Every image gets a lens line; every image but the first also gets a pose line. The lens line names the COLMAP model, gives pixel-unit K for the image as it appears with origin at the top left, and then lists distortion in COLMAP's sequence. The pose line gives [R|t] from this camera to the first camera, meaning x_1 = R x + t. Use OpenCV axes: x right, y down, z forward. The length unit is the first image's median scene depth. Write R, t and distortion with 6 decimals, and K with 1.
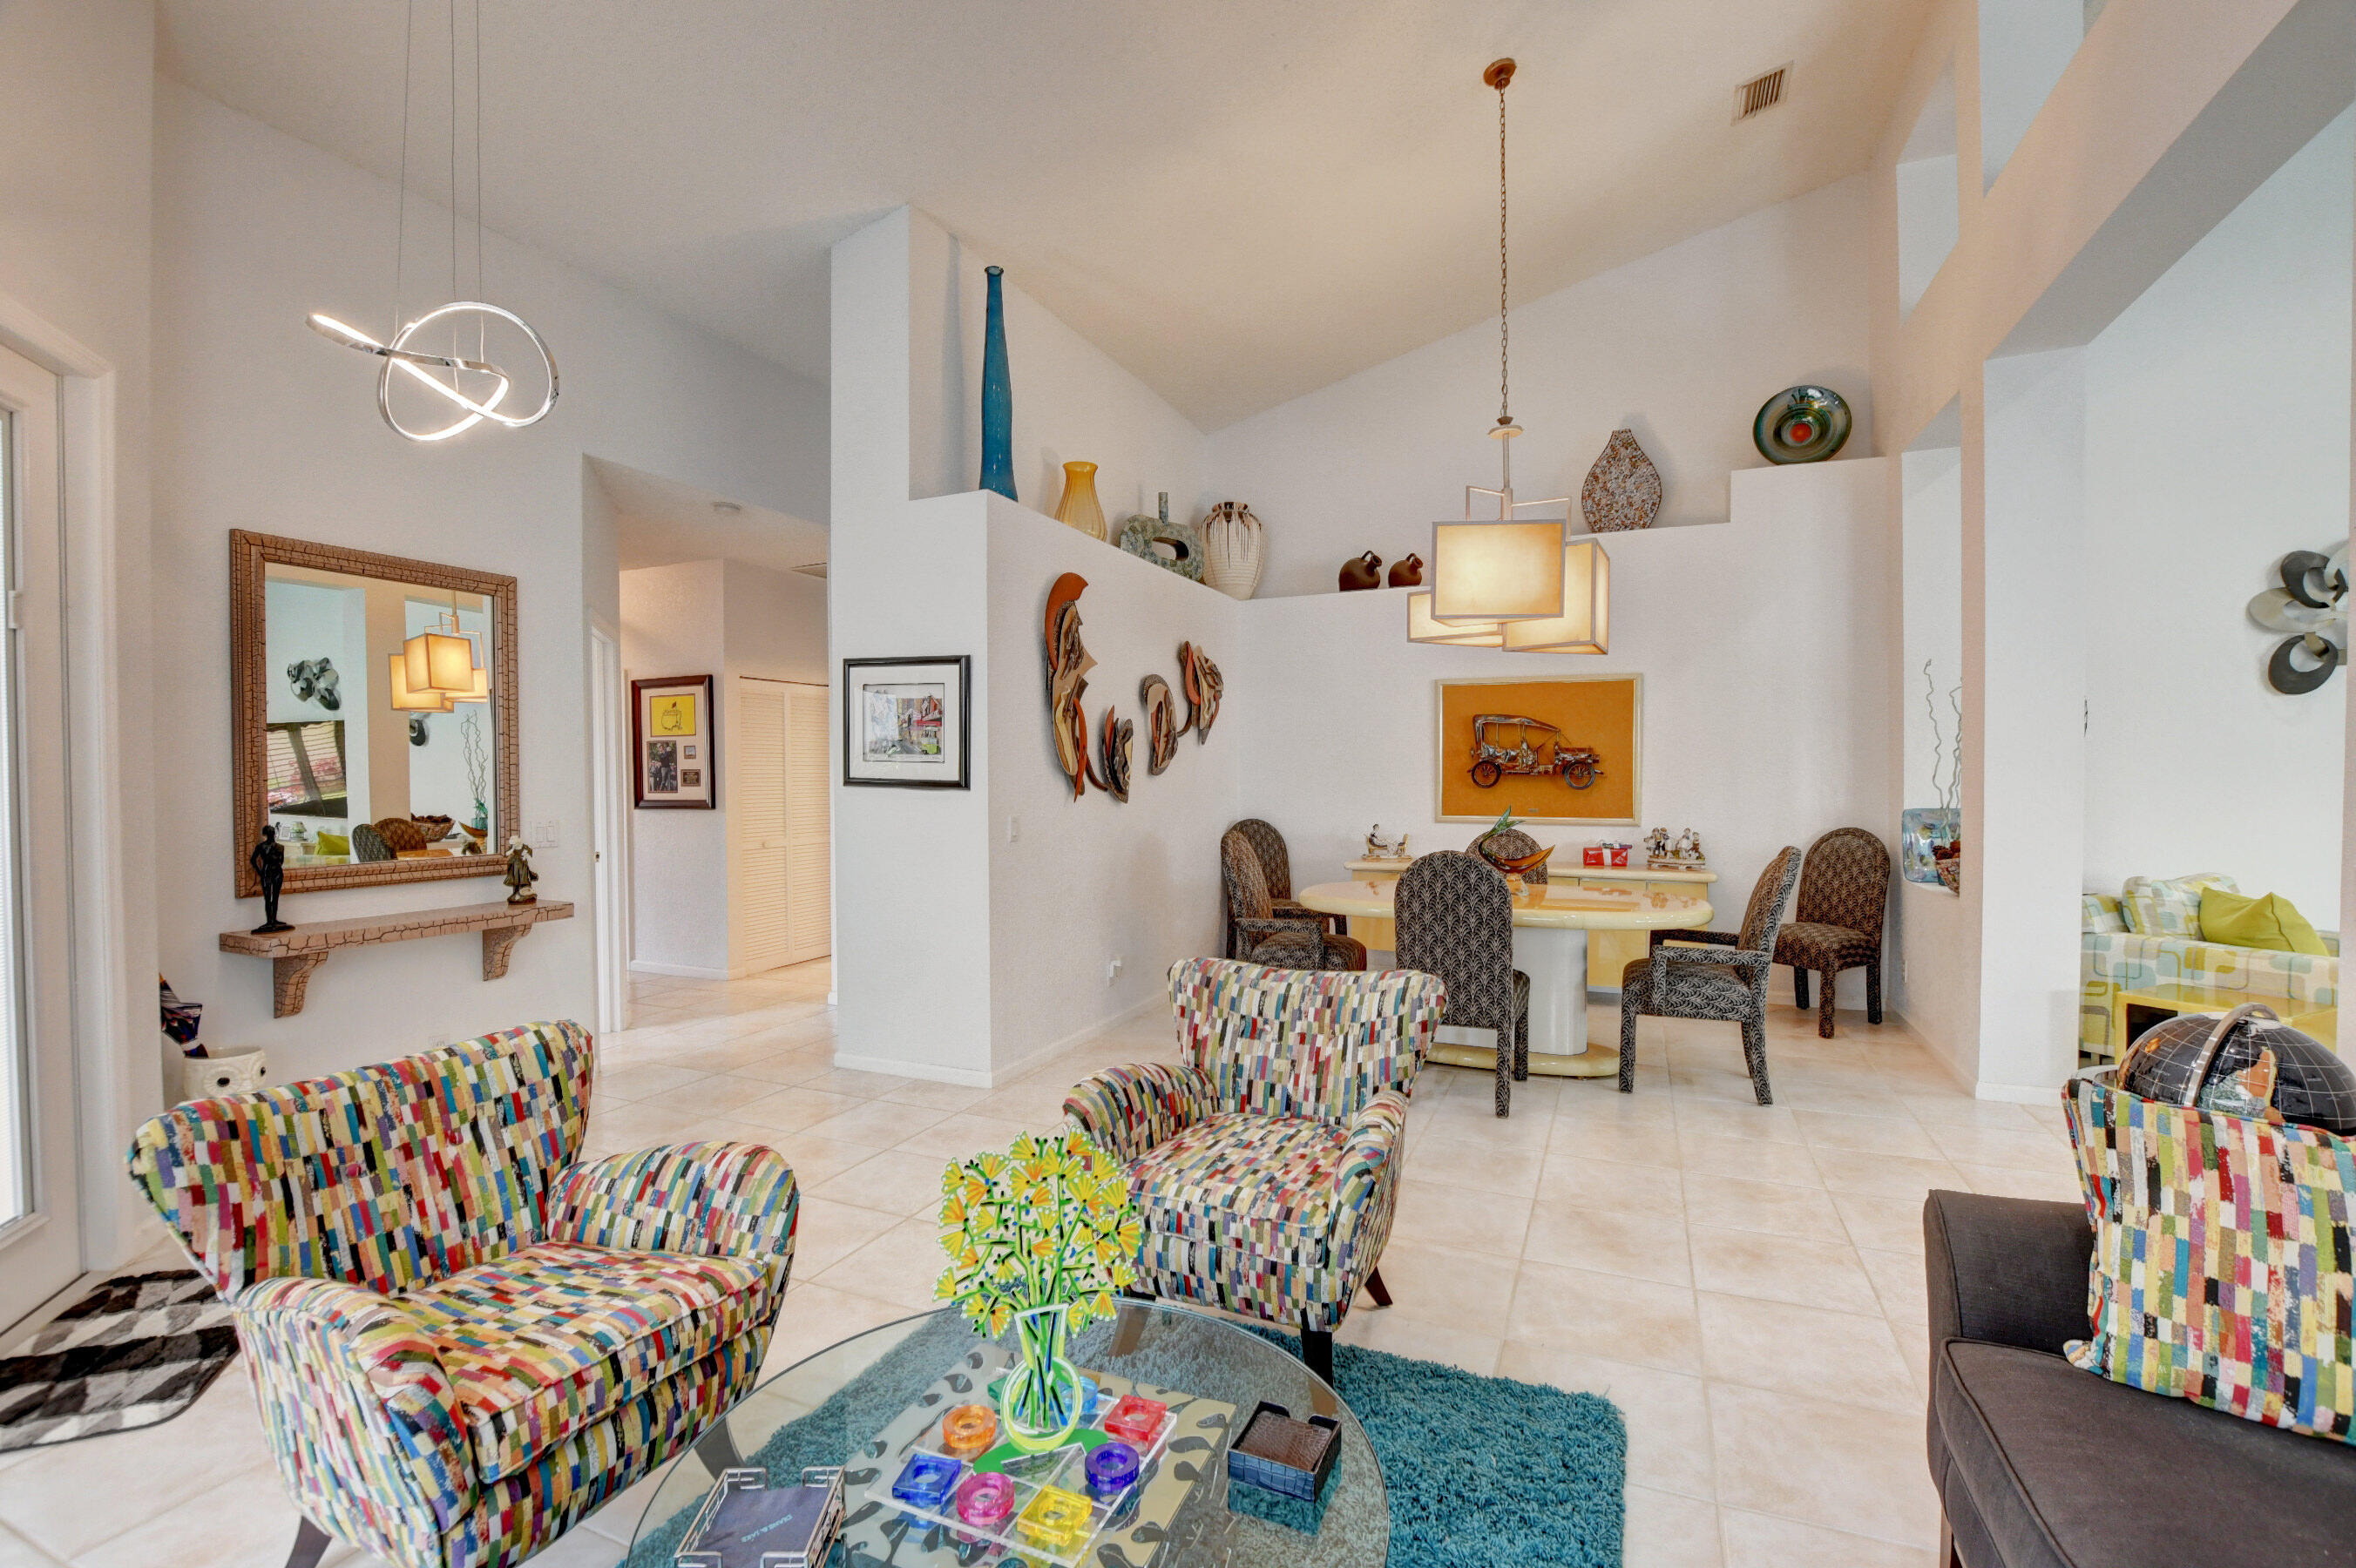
lens RADIAL K [[1036.8, 0, 1180.9], [0, 1036.8, 790.0], [0, 0, 1]] dist [-0.033153, 0.005100]
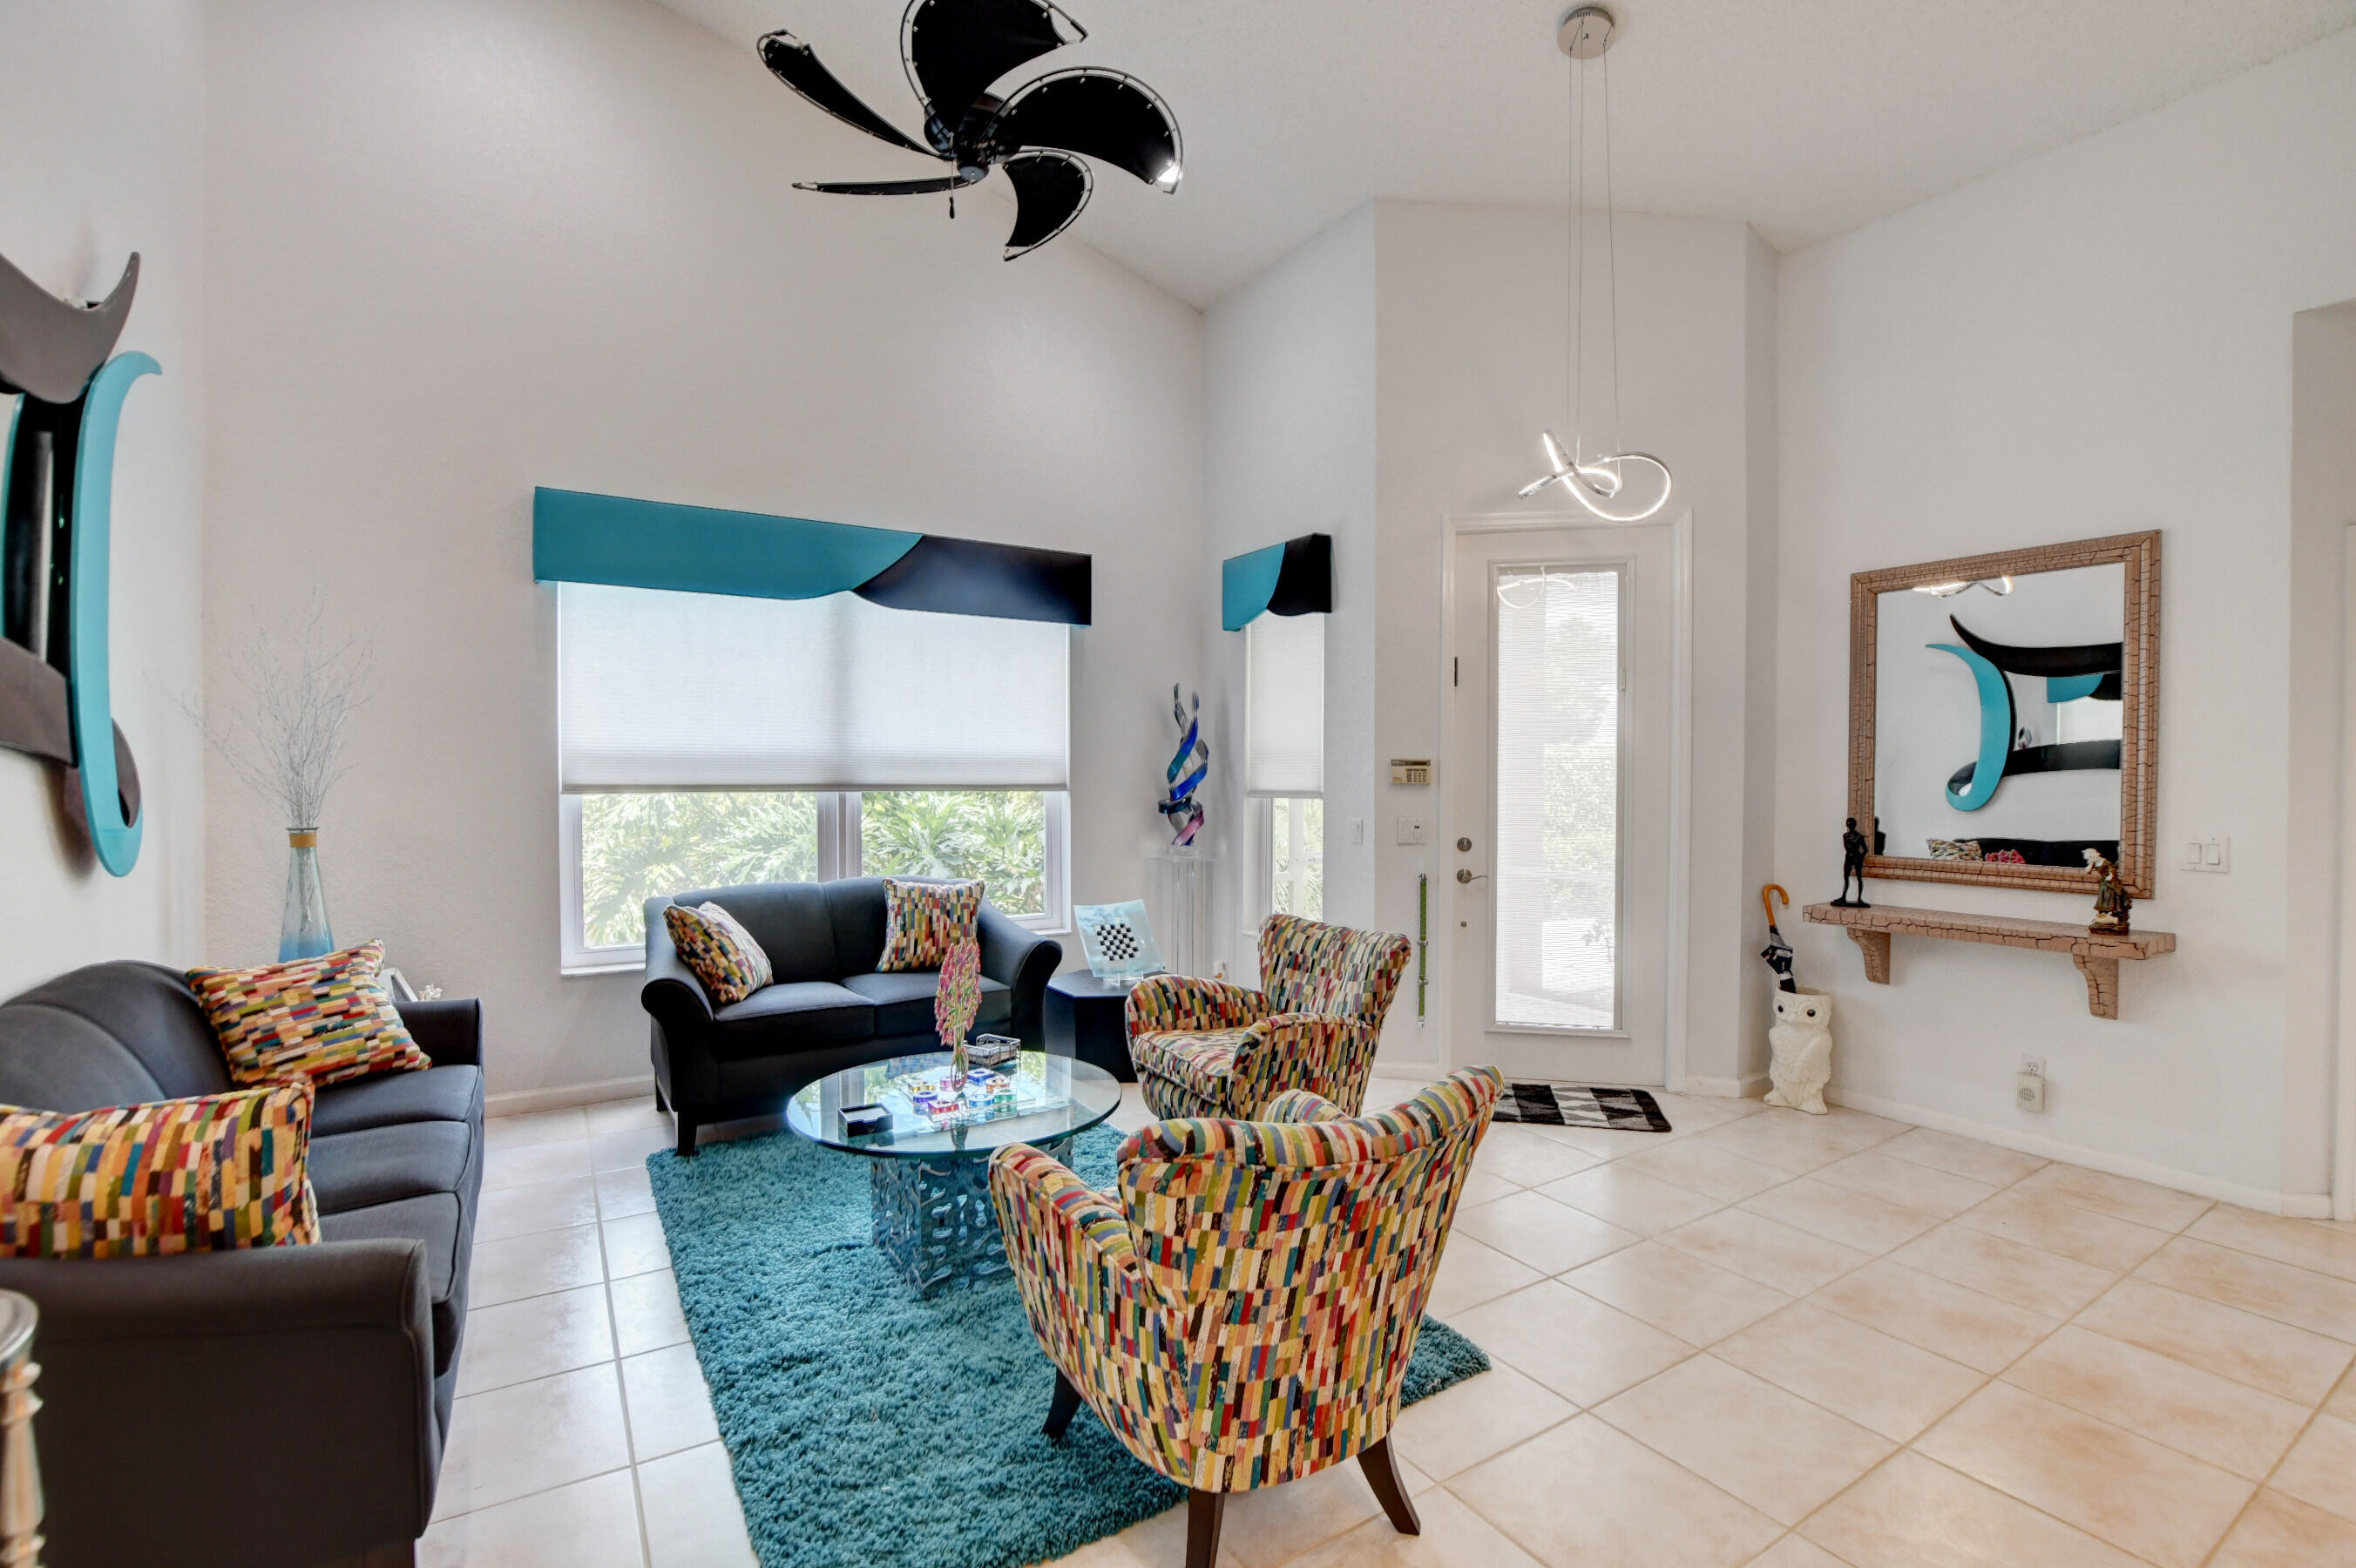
lens RADIAL K [[1036.8, 0, 1182.8], [0, 1036.8, 783.2], [0, 0, 1]] dist [-0.033153, 0.005100]
pose [[-0.564513, 0.010243, -0.825360, 0.390184], [-0.013084, 0.999686, 0.021355, -0.014218], [0.825320, 0.022854, -0.564202, 0.738069]]
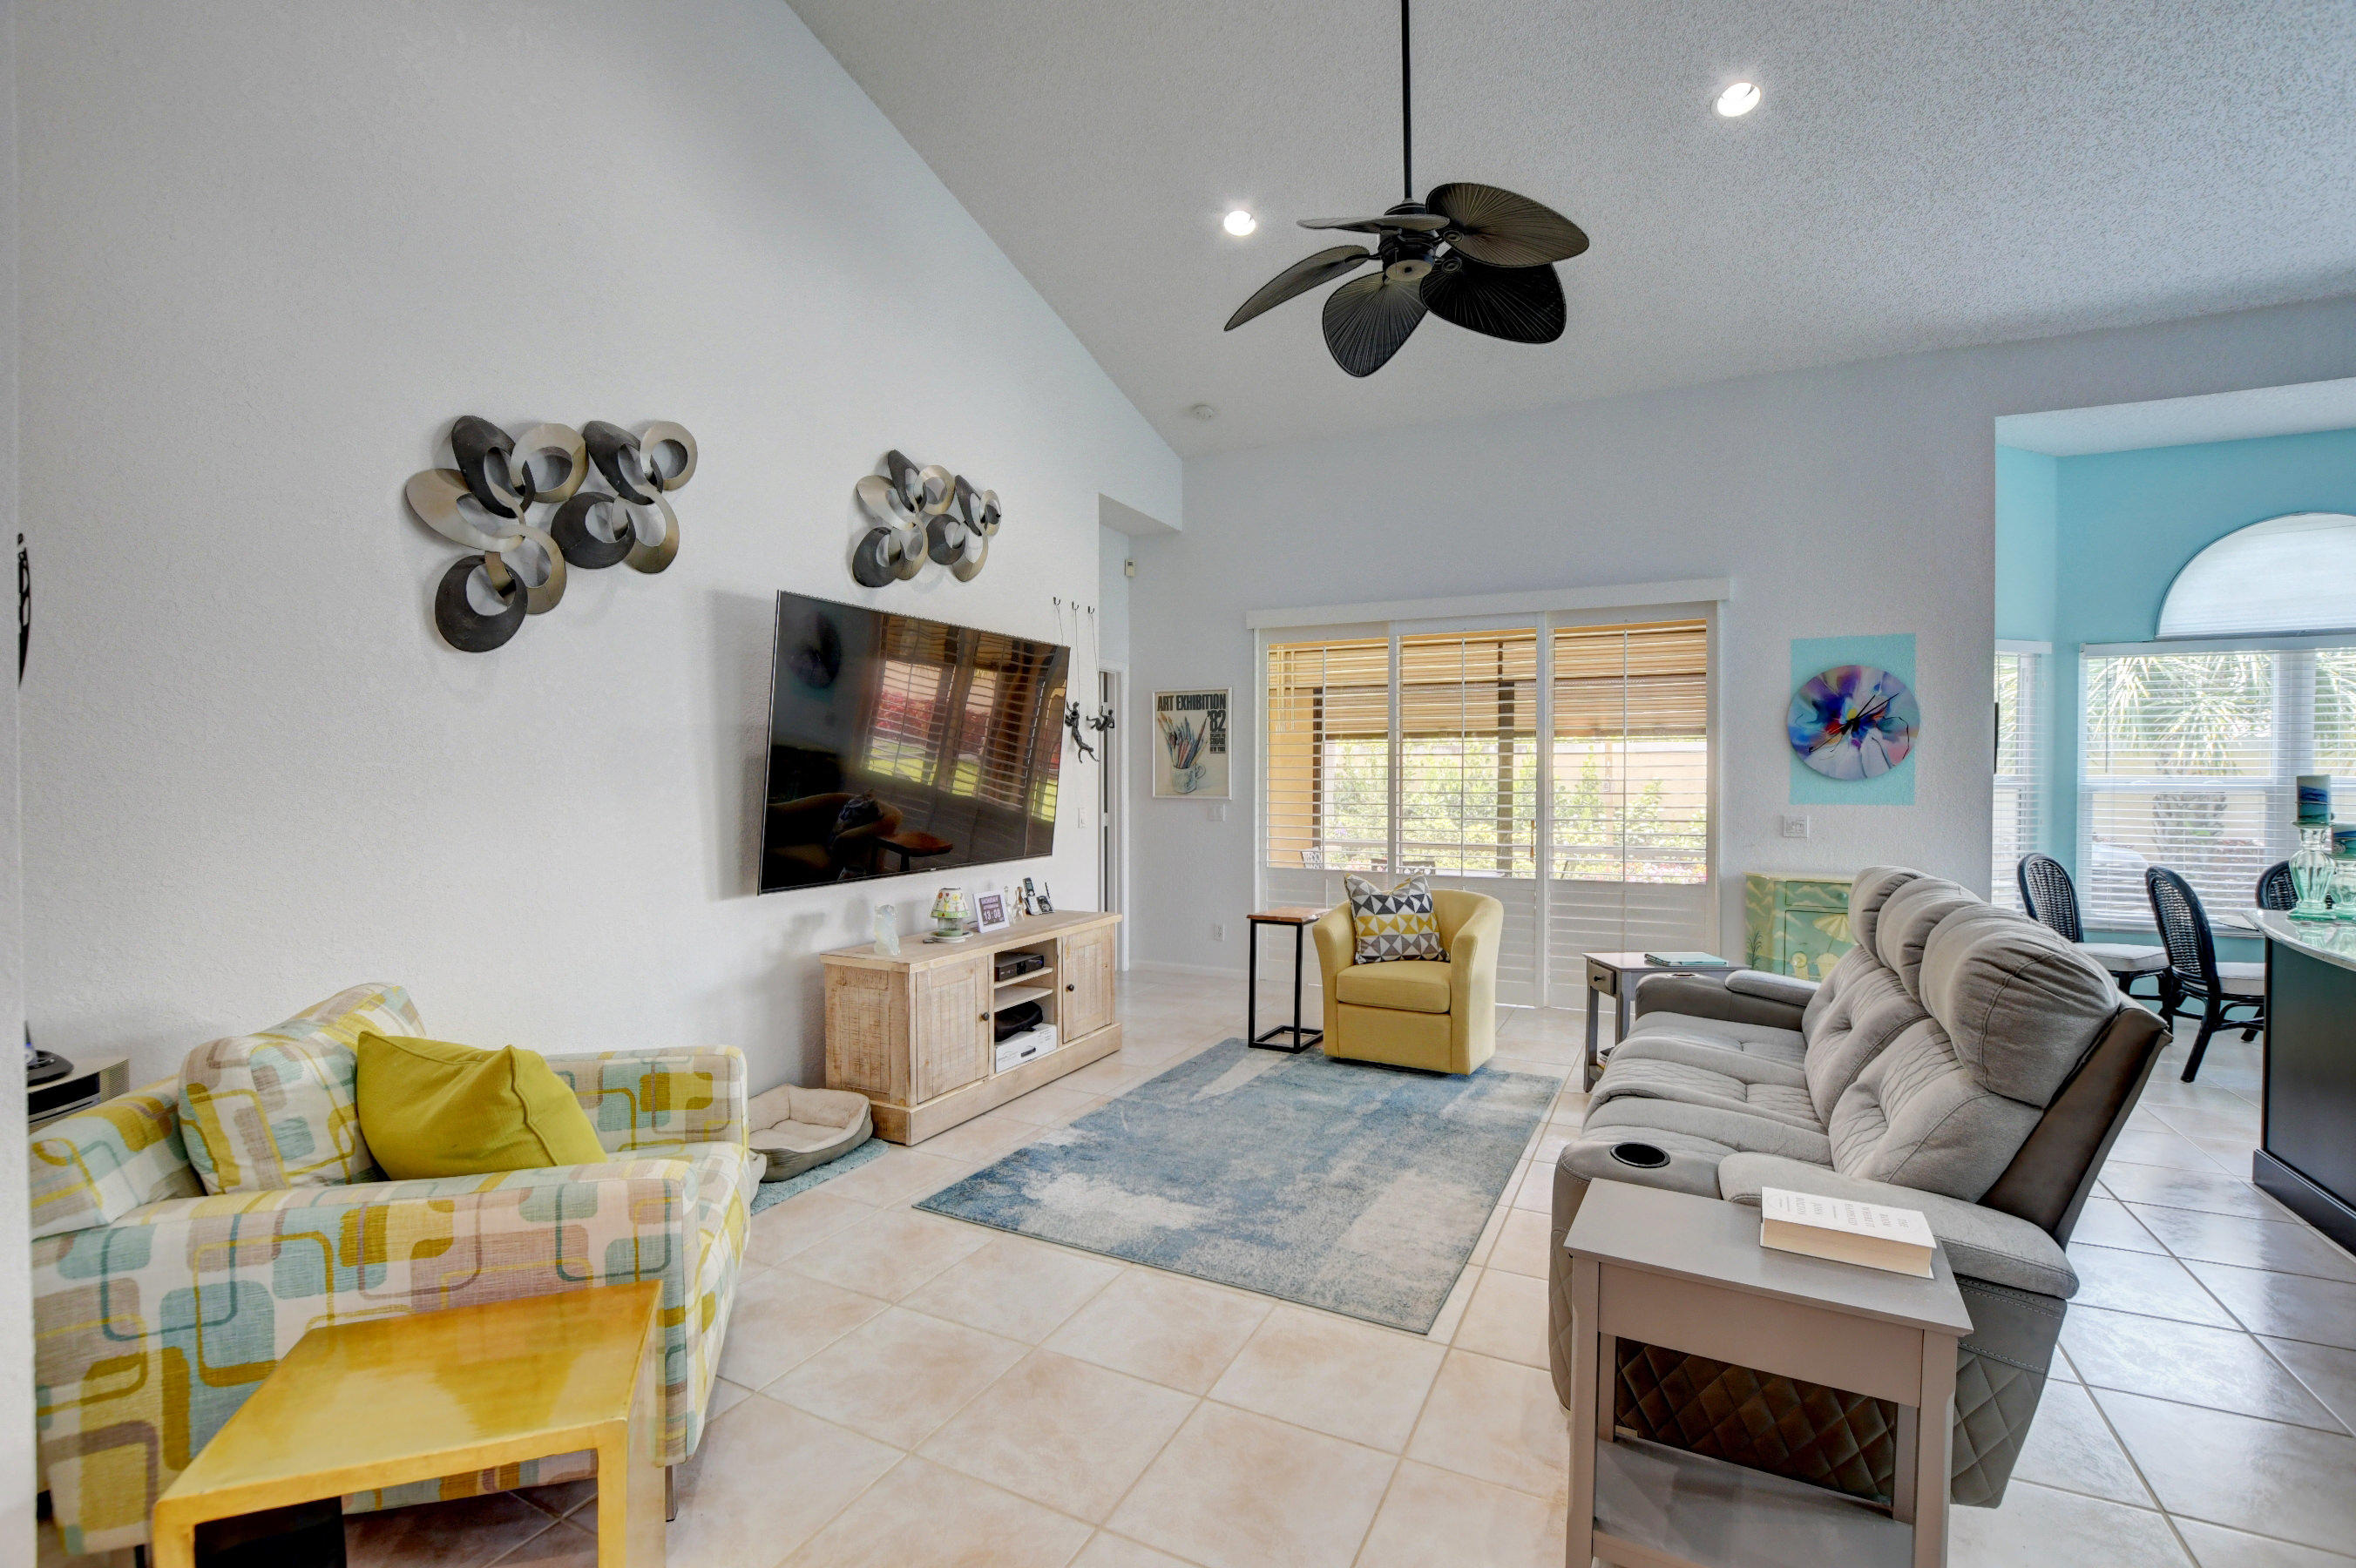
lens RADIAL K [[1036.8, 0, 1178.5], [0, 1036.8, 788.7], [0, 0, 1]] dist [-0.033153, 0.005100]
pose [[0.053216, -0.009263, 0.998540, 0.523179], [0.014280, 0.999862, 0.008515, -0.012111], [-0.998481, 0.013806, 0.053341, 0.547768]]
